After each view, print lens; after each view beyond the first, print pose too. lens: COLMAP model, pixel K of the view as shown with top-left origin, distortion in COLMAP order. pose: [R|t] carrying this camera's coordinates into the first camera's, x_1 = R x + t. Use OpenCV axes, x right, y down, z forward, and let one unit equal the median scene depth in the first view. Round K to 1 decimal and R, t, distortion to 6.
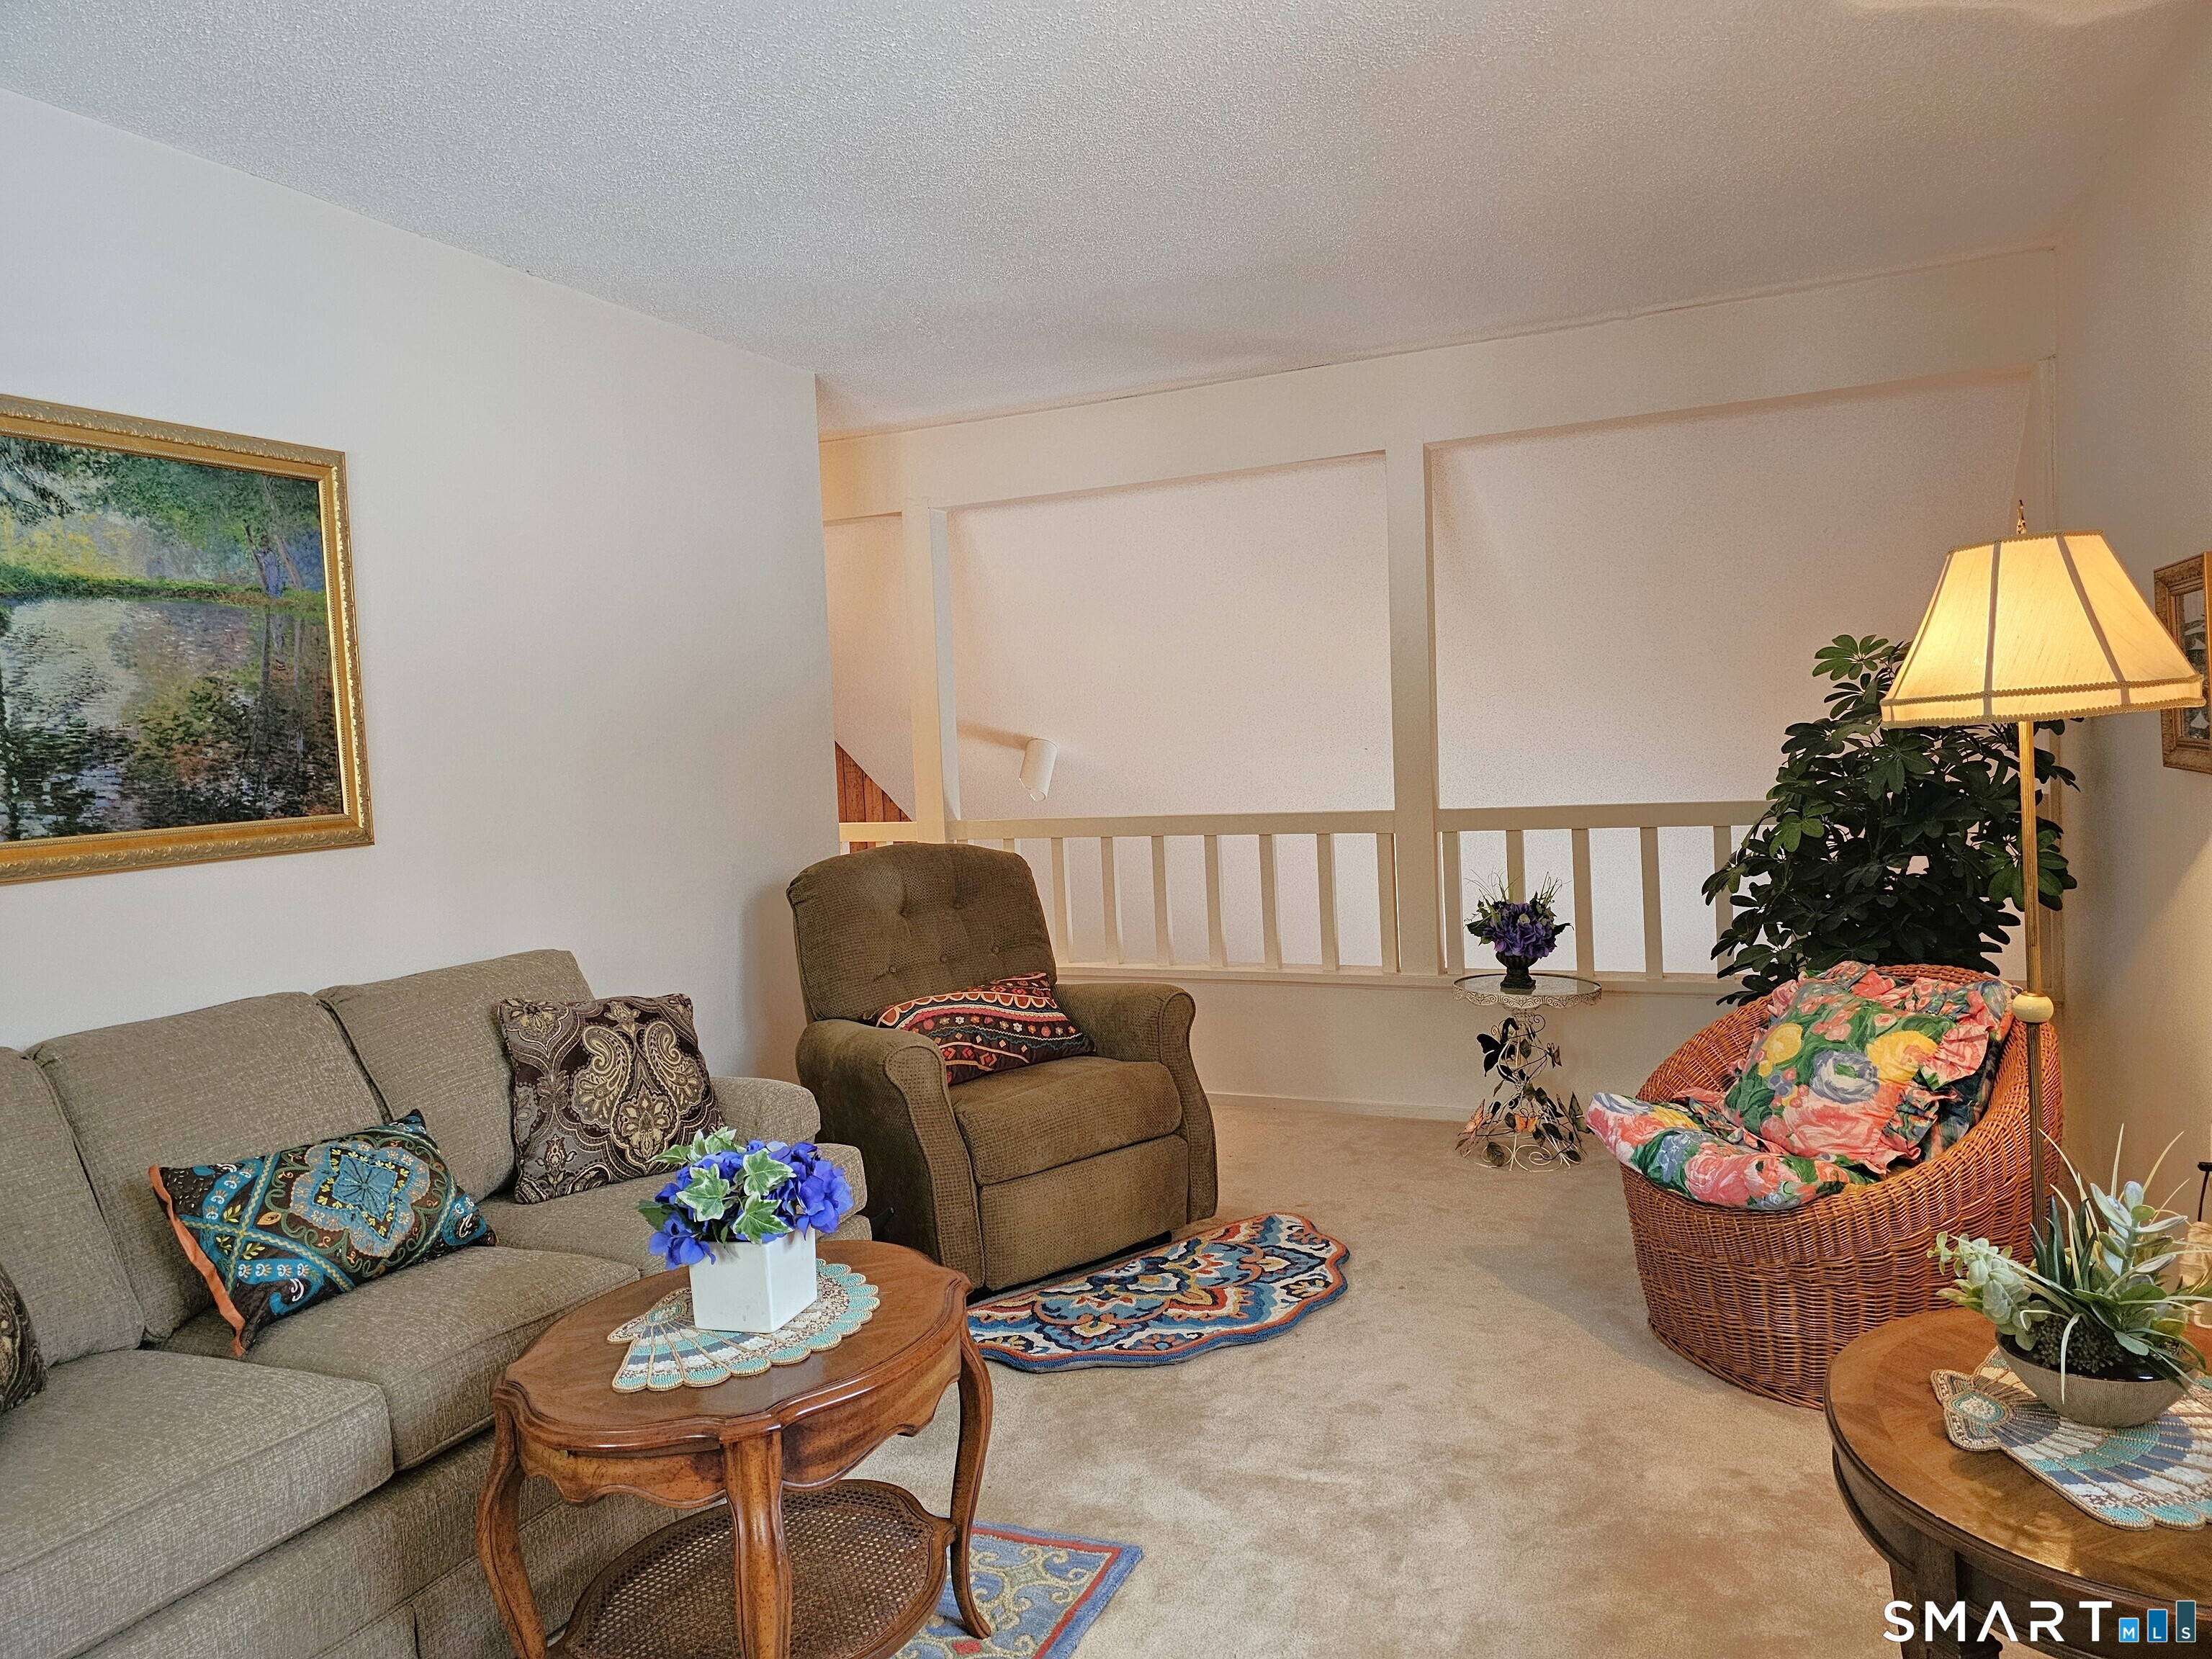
lens RADIAL K [[1475.6, 0, 1105.2], [0, 1475.6, 822.2], [0, 0, 1]] dist [0.041158, -0.037705]
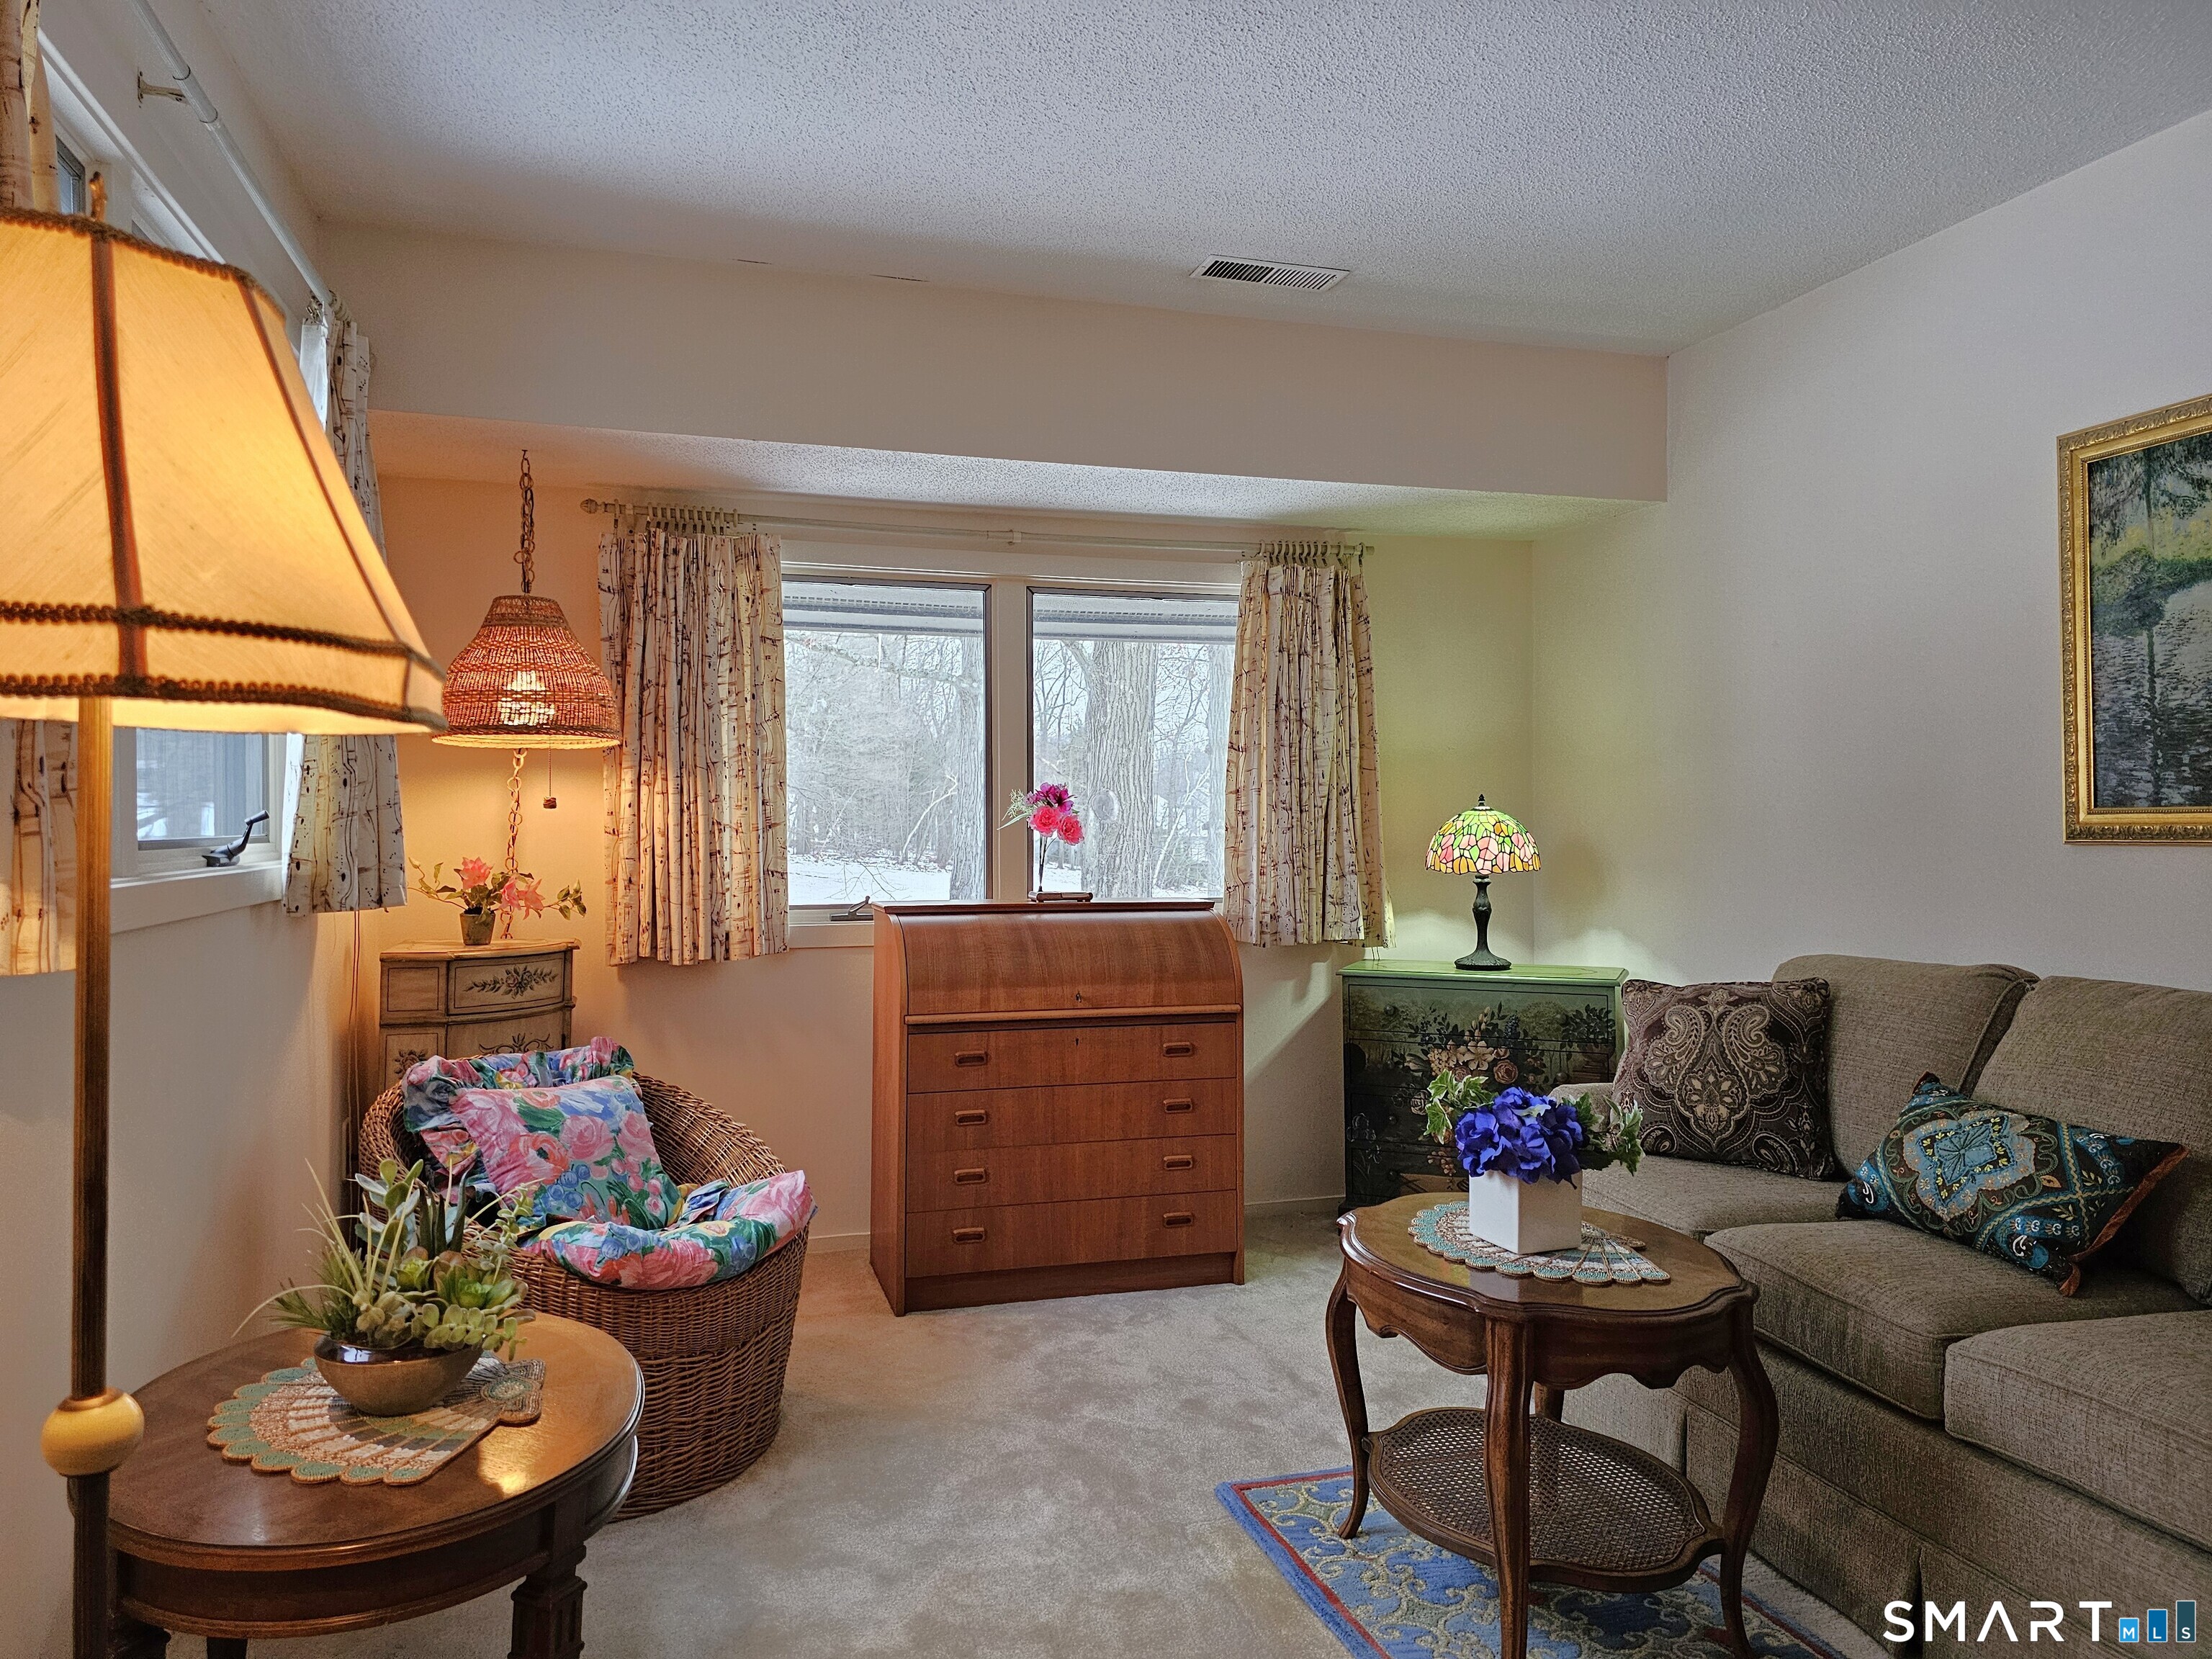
lens RADIAL K [[1475.6, 0, 1105.2], [0, 1475.6, 822.2], [0, 0, 1]] dist [0.041158, -0.037705]
pose [[-0.739023, 0.051115, -0.671739, 0.602169], [0.003464, 0.997393, 0.072084, -0.059225], [0.673672, 0.050945, -0.737273, 1.287092]]
